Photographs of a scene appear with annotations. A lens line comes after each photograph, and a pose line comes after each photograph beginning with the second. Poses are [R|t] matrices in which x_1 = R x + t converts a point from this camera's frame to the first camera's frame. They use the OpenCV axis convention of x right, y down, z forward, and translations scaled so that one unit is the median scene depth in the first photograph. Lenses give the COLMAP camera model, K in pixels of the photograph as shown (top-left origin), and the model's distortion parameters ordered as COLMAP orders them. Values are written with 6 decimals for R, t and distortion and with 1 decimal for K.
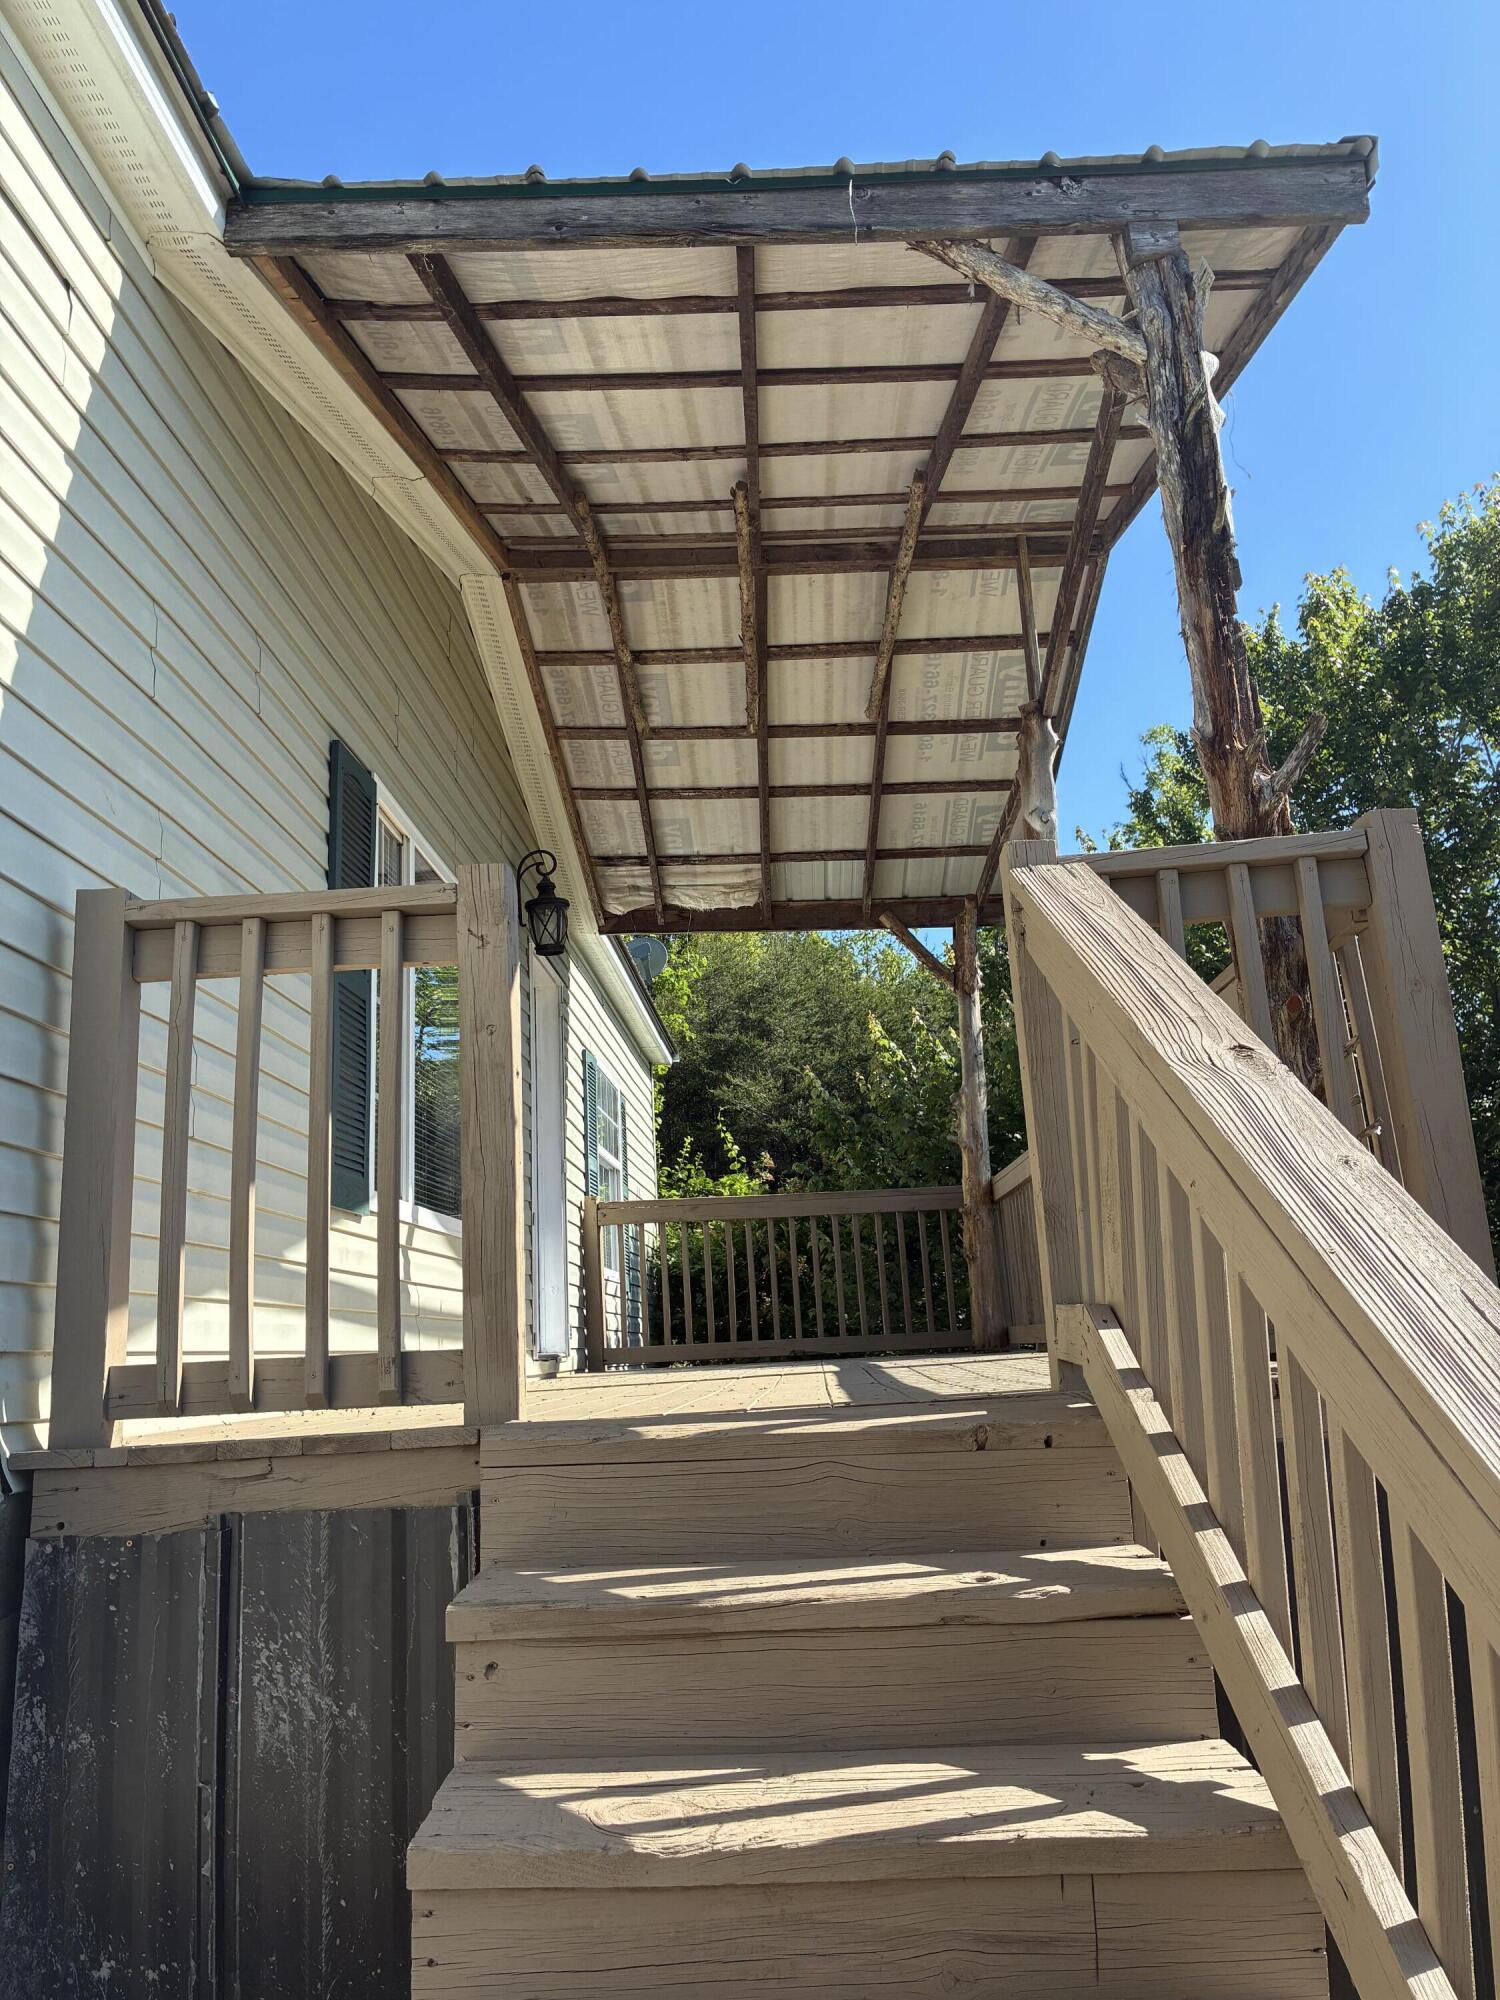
lens RADIAL K [[1498.3, 0, 750.0], [0, 1498.3, 1000.0], [0, 0, 1]] dist [0.001856, -0.044692]
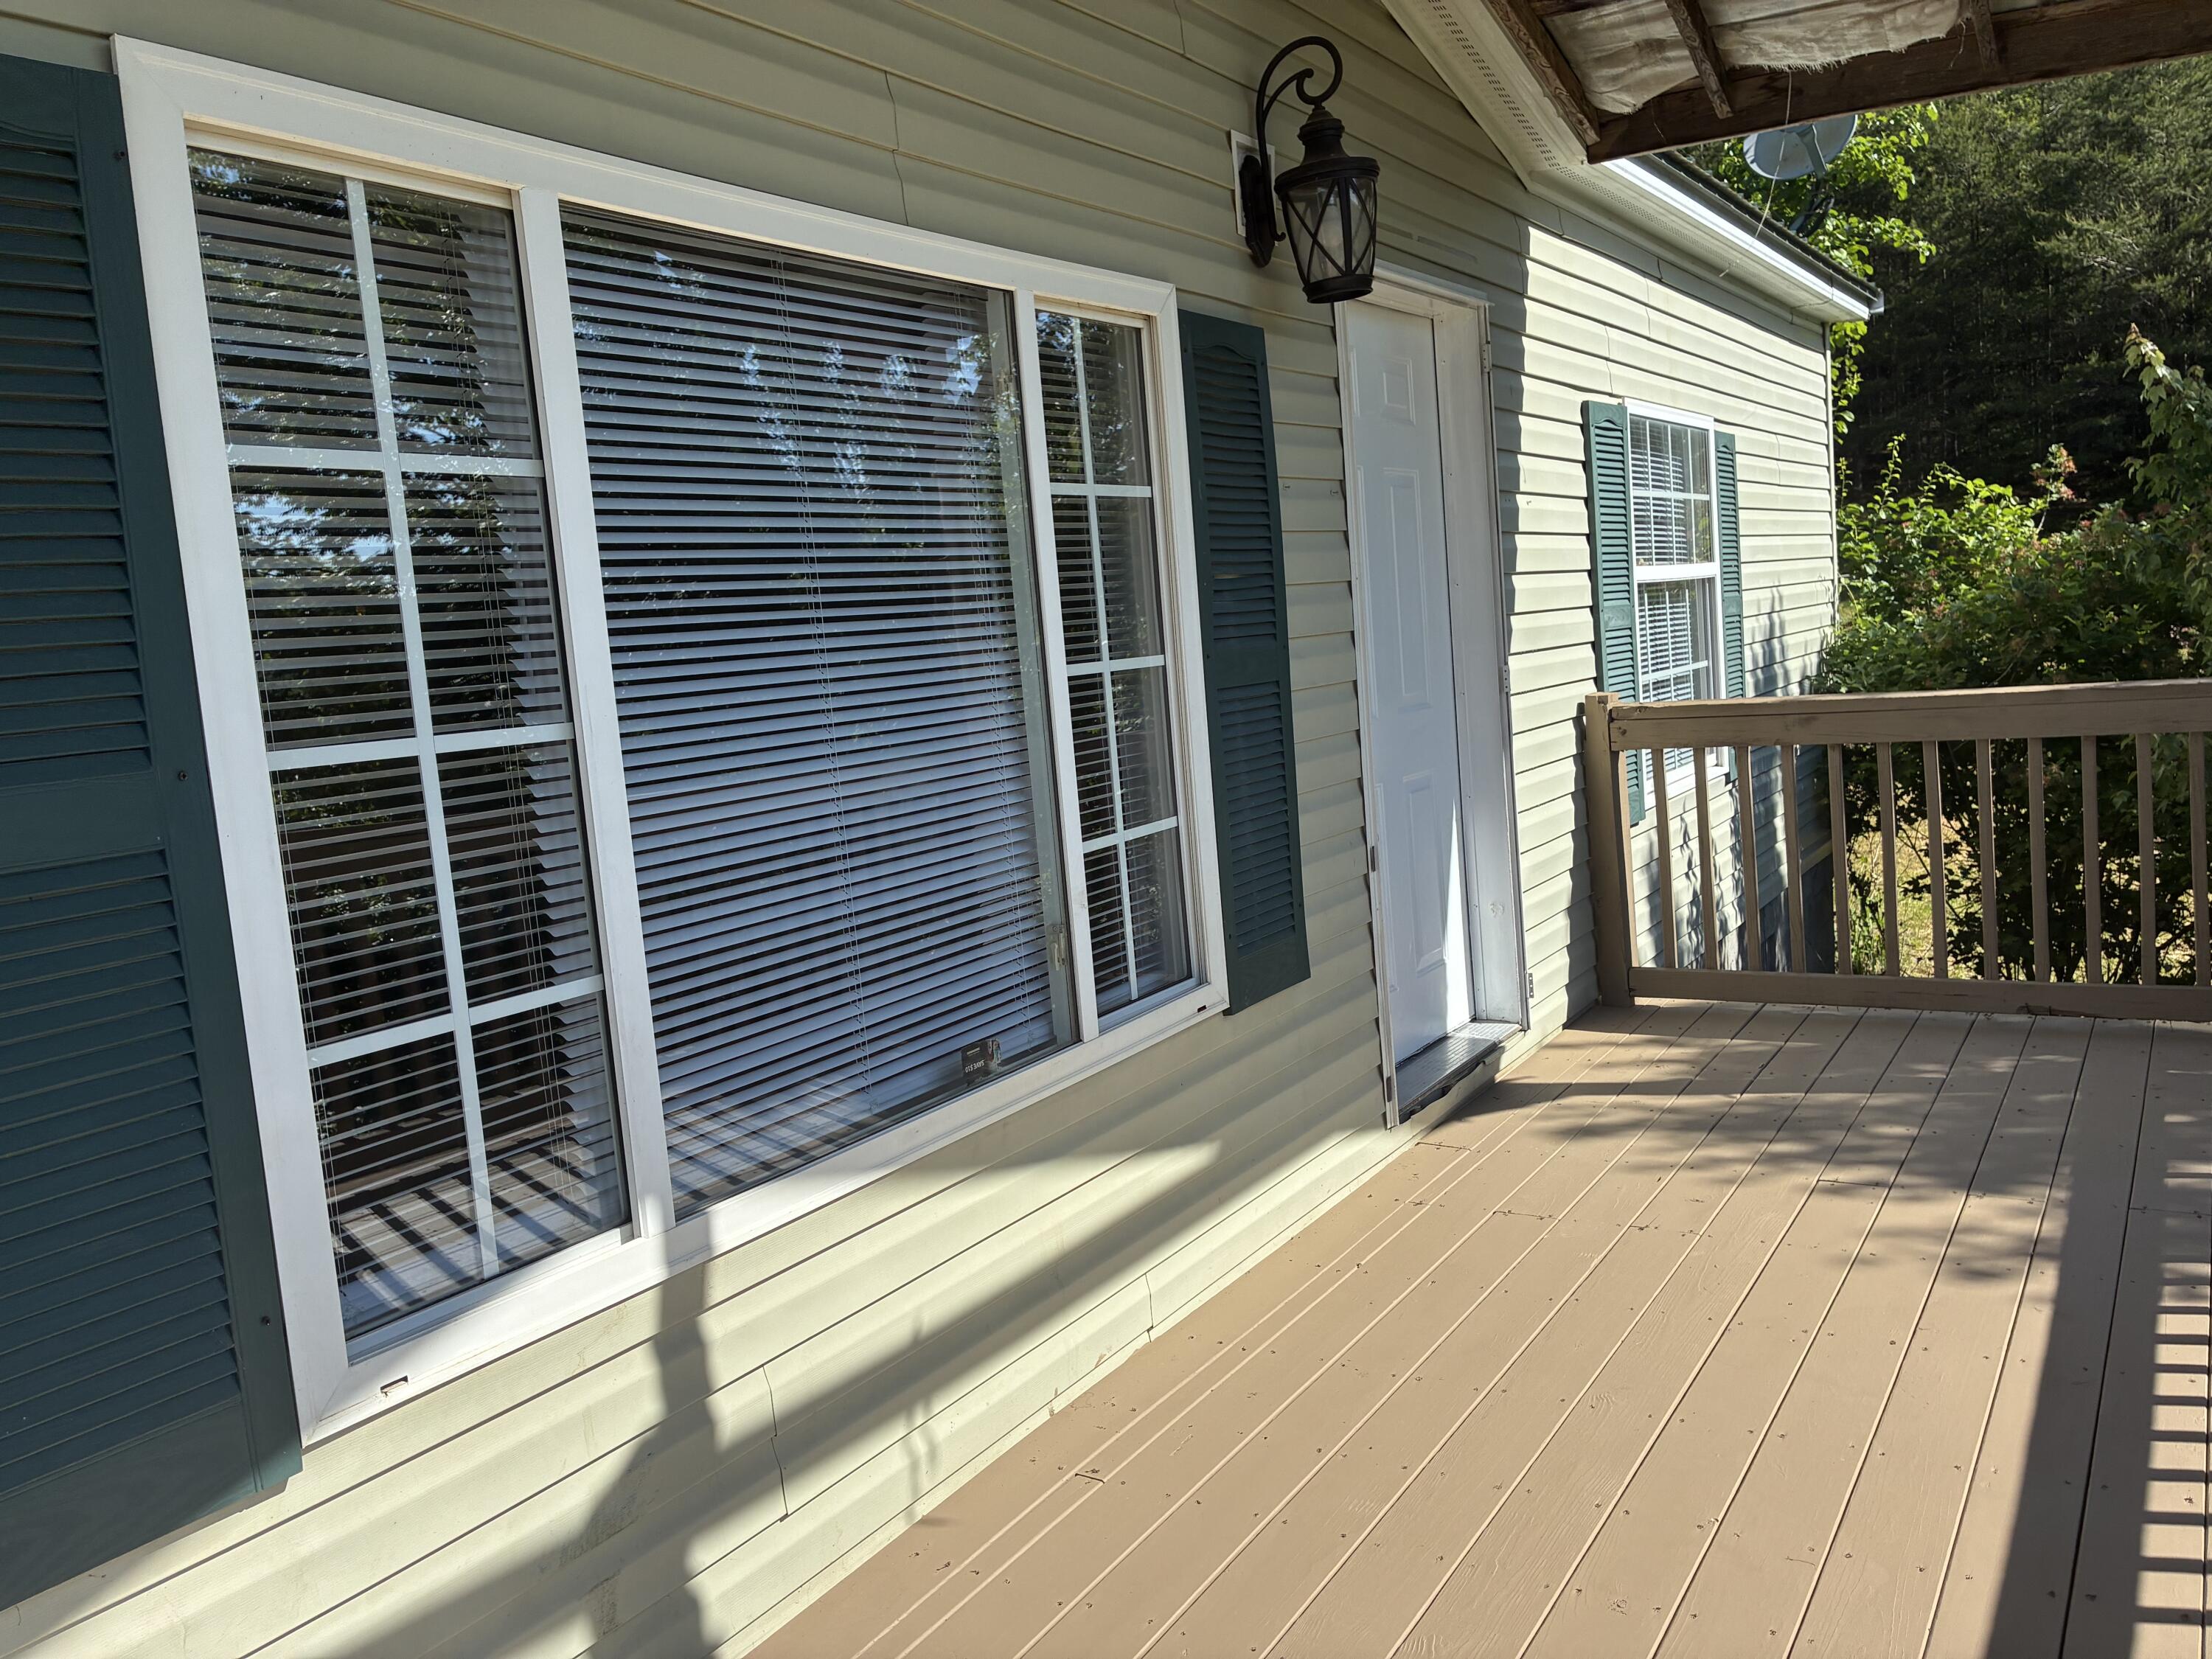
lens RADIAL K [[1657.2, 0, 1107.5], [0, 1657.2, 880.0], [0, 0, 1]] dist [0.001856, -0.044692]
pose [[0.855276, 0.052629, -0.515493, 0.035056], [0.160533, 0.918971, 0.360169, -0.033149], [0.492679, -0.390798, 0.777525, 0.293833]]
